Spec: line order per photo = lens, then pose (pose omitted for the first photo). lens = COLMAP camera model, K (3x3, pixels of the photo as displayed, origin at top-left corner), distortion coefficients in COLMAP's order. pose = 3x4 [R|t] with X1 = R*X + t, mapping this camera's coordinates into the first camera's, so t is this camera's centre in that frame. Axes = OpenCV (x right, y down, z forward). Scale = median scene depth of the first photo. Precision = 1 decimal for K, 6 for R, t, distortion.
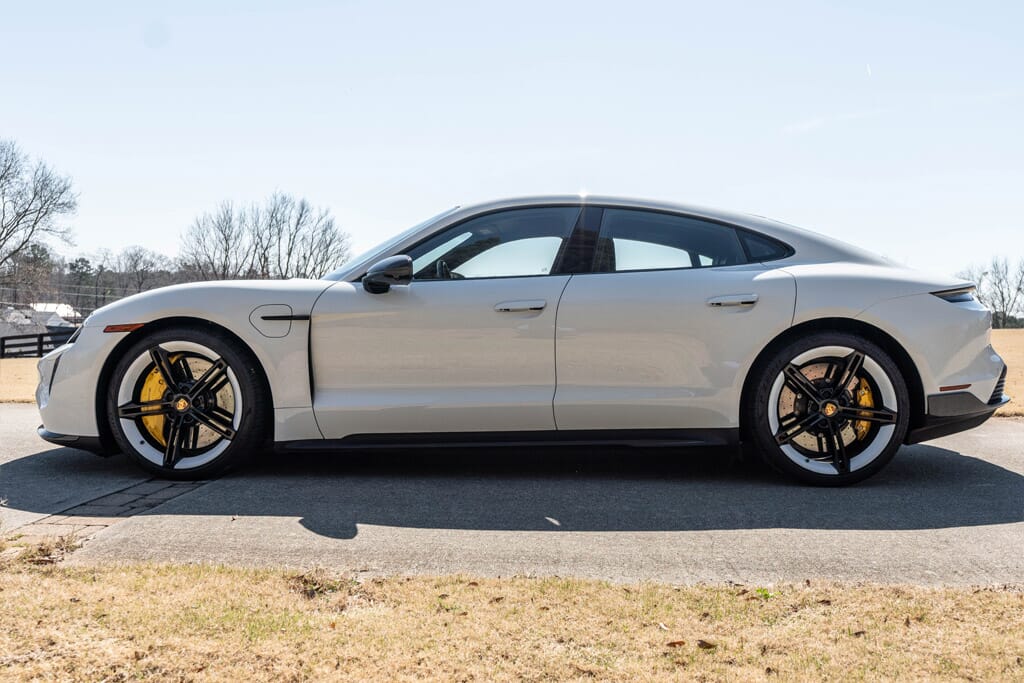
lens RADIAL K [[770.5, 0, 510.2], [0, 770.5, 337.3], [0, 0, 1]] dist [-0.005254, 0.013810]
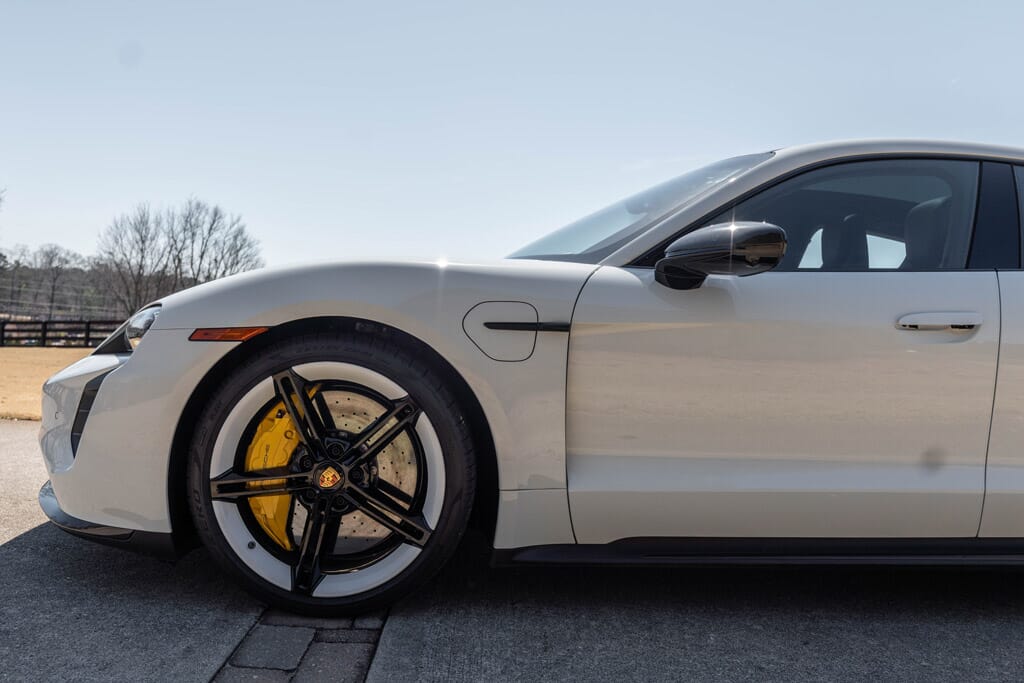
lens RADIAL K [[770.5, 0, 514.7], [0, 770.5, 351.5], [0, 0, 1]] dist [-0.005254, 0.013810]
pose [[0.997939, 0.034886, 0.053851, -0.325089], [-0.034983, 0.999388, 0.000857, -0.007445], [-0.053788, -0.002739, 0.998549, 0.444759]]
